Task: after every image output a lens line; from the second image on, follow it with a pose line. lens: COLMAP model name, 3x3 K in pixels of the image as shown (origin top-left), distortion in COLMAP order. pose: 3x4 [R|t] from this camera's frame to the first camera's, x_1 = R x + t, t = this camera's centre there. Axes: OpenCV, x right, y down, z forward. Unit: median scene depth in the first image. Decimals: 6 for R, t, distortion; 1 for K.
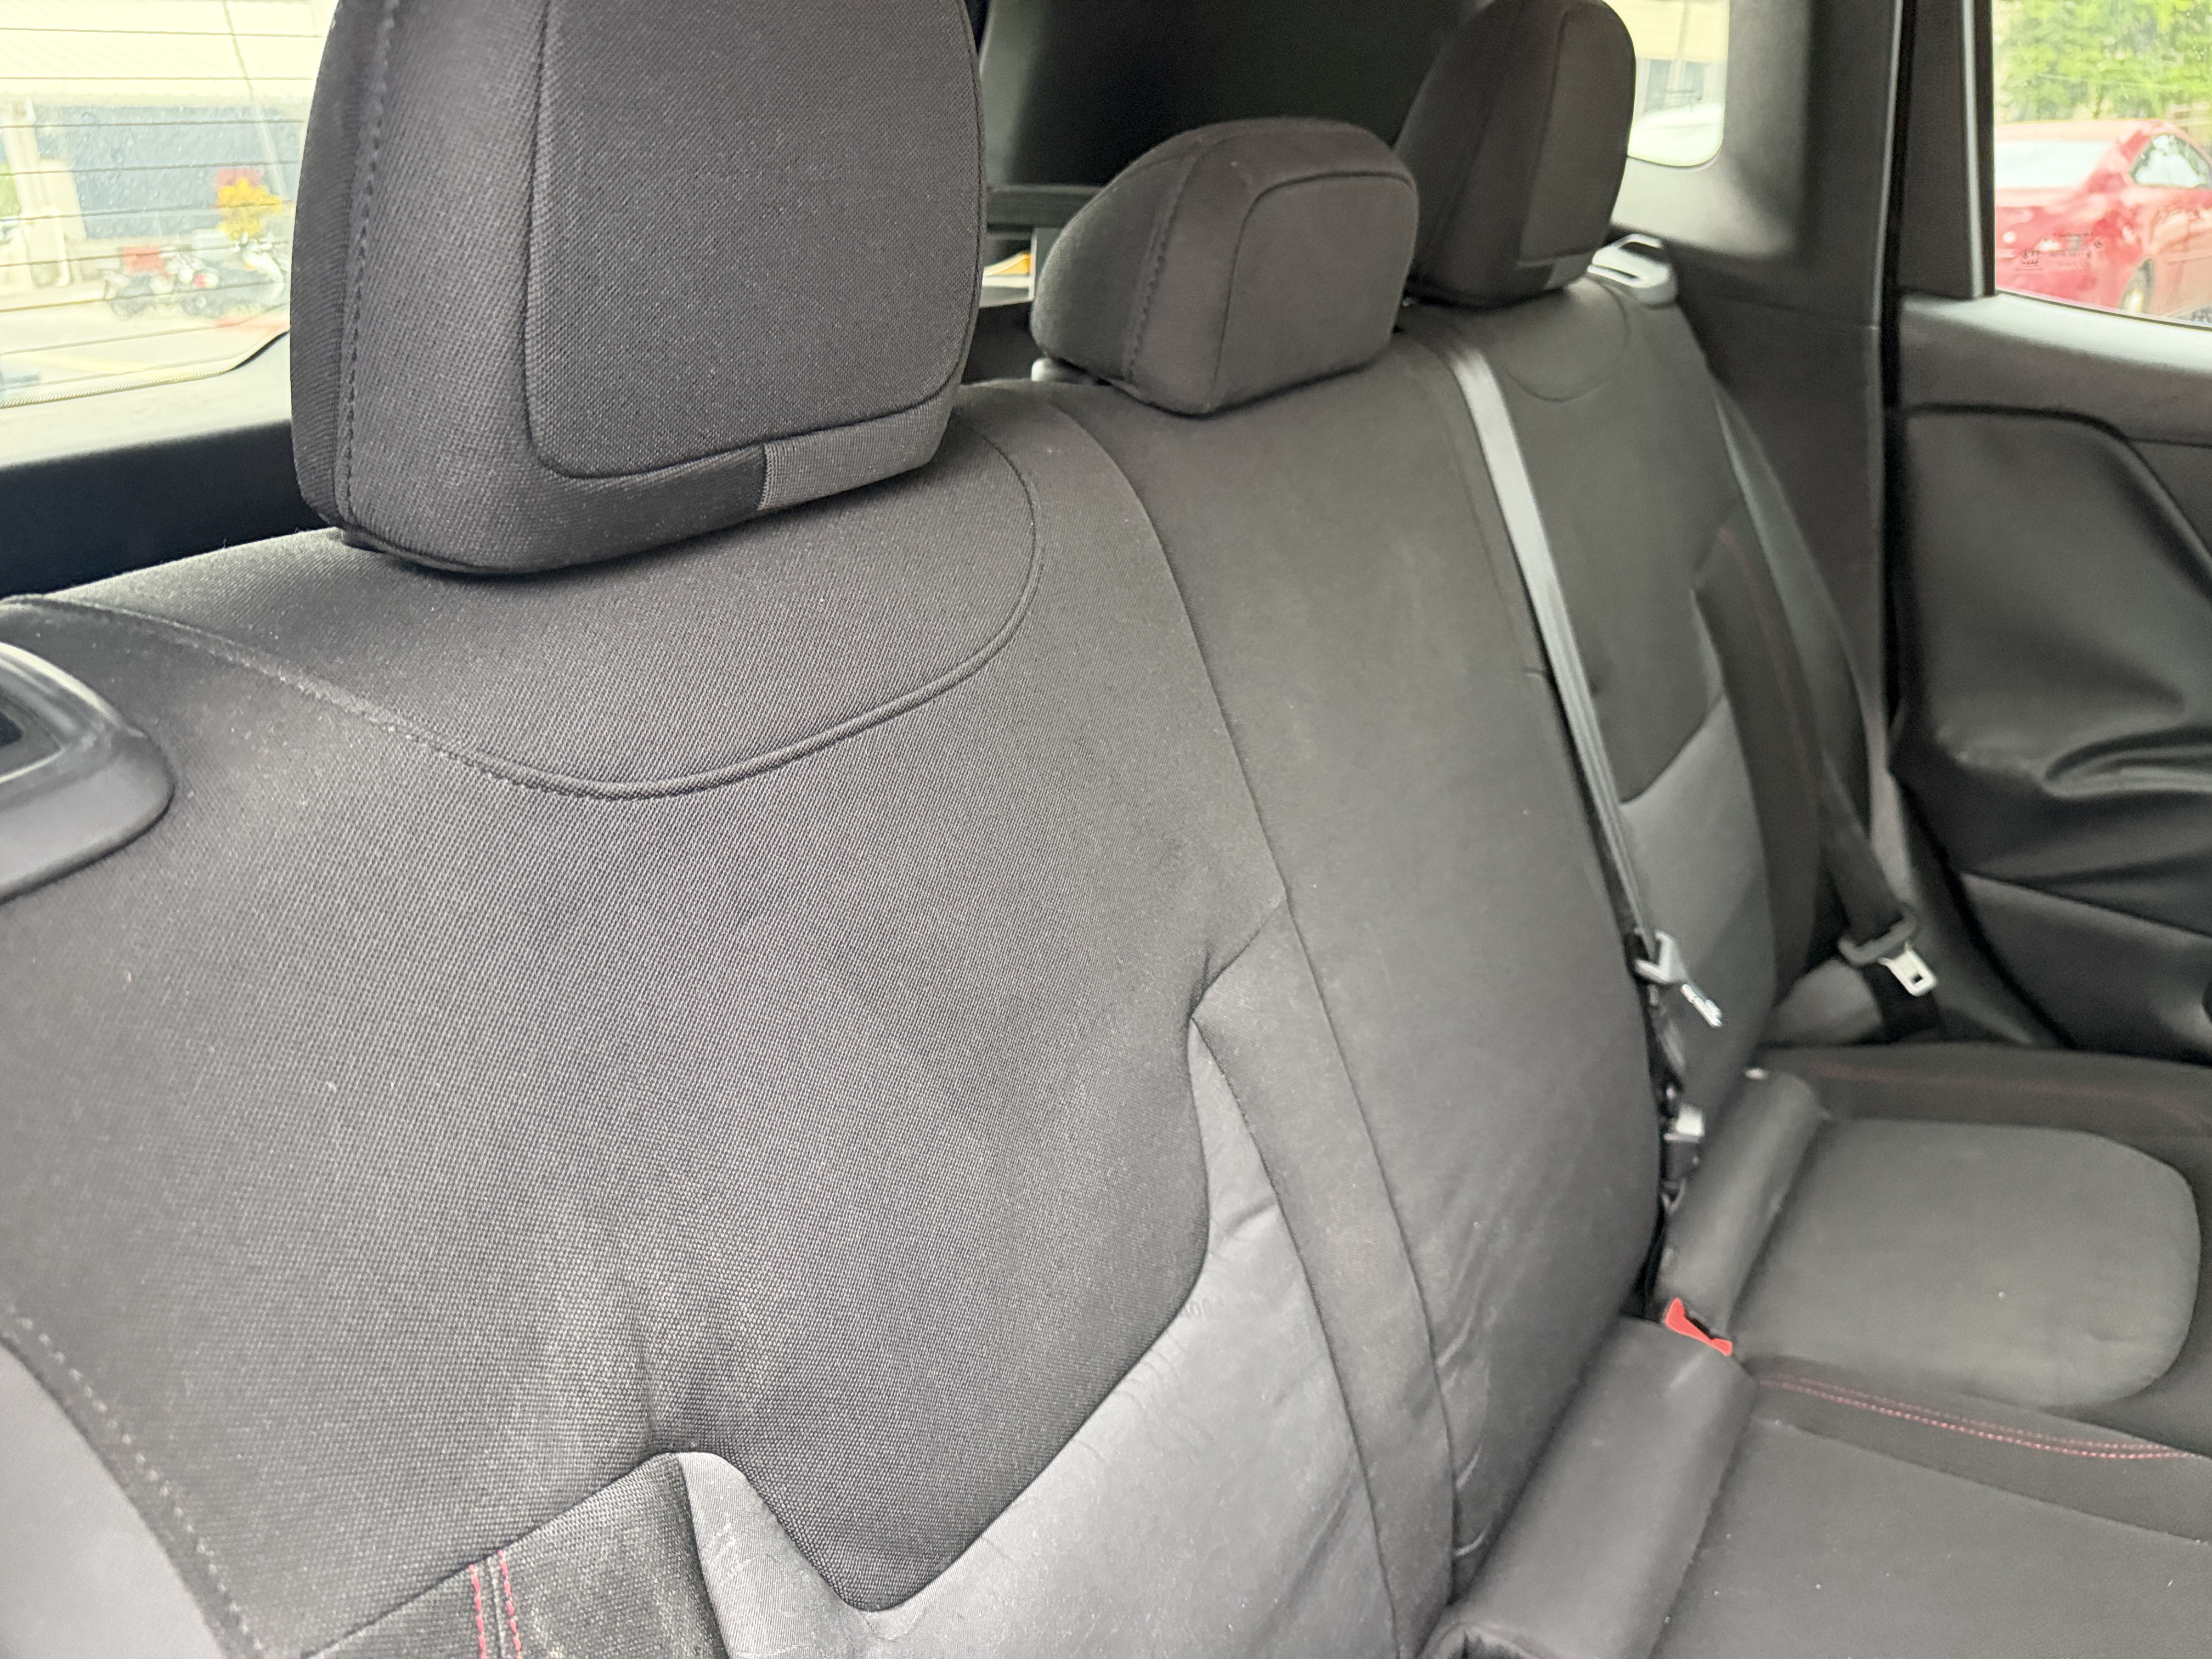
lens RADIAL K [[1587.7, 0, 1104.5], [0, 1587.7, 810.1], [0, 0, 1]] dist [0.051486, -0.068075]
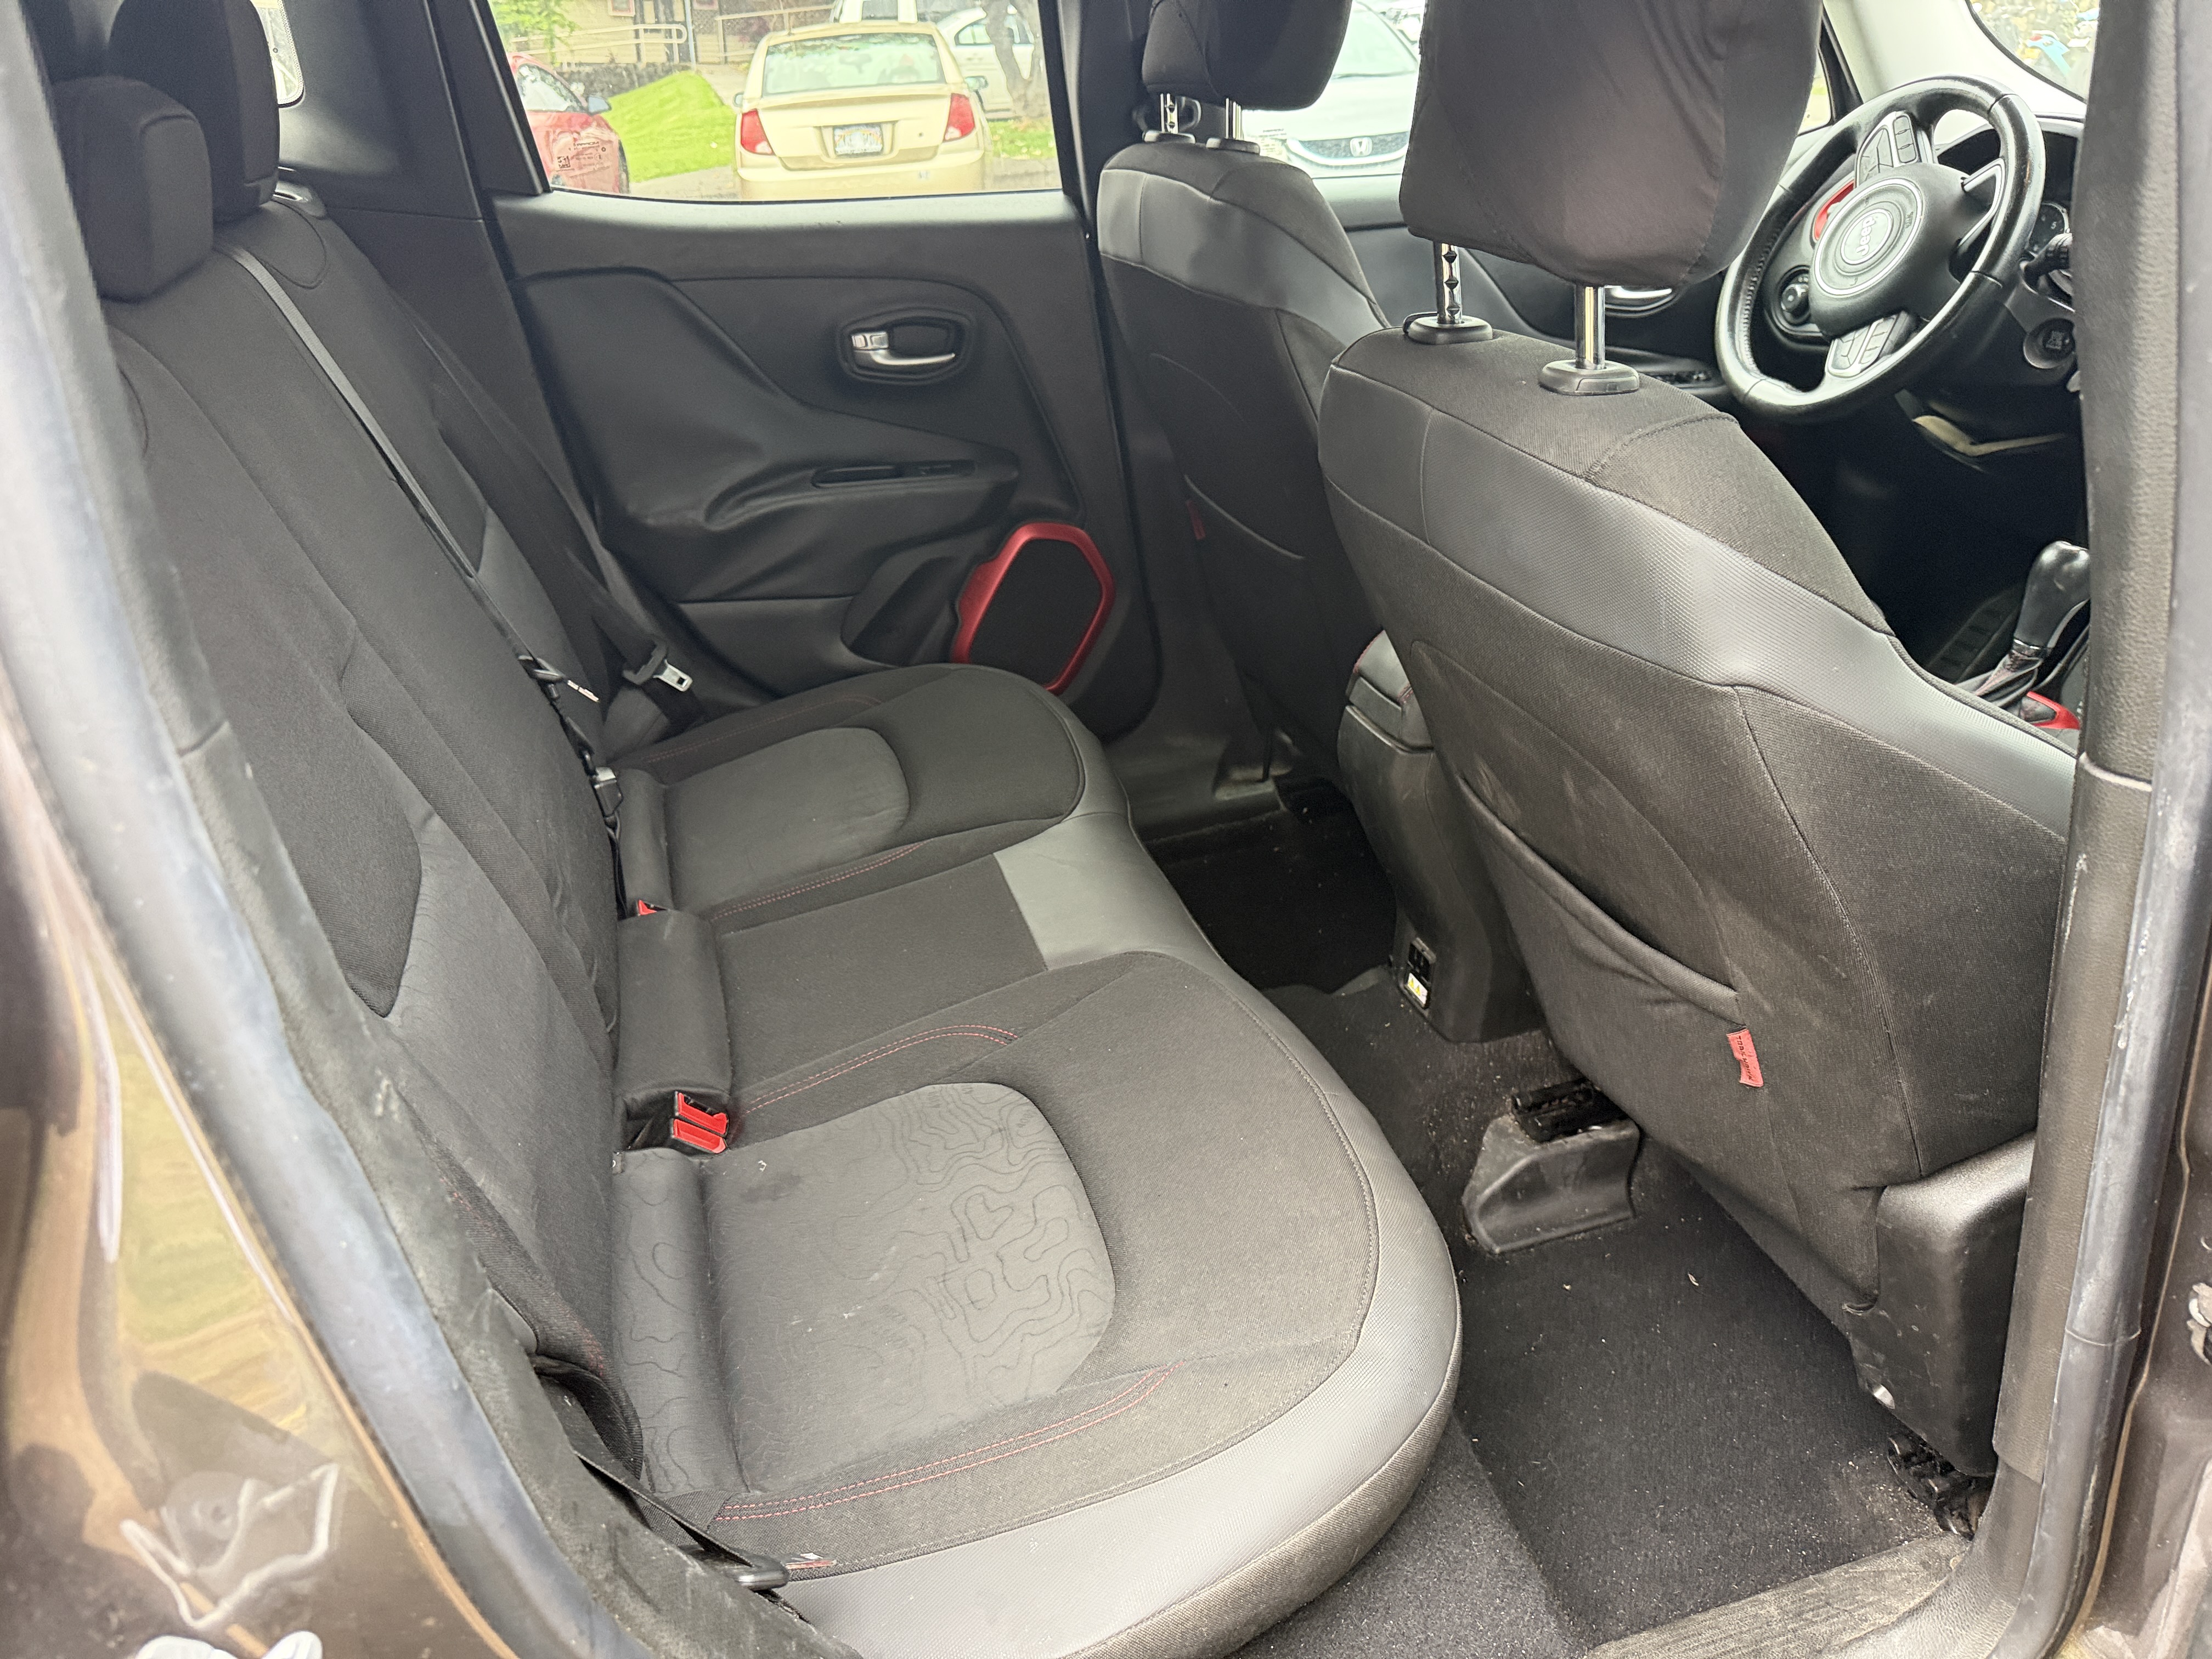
lens RADIAL K [[1587.7, 0, 1155.6], [0, 1587.7, 795.3], [0, 0, 1]] dist [0.051486, -0.068075]
pose [[0.619643, -0.333400, 0.710554, -0.323531], [0.313866, 0.935018, 0.165012, 0.119741], [-0.719396, 0.120770, 0.684021, -0.307827]]
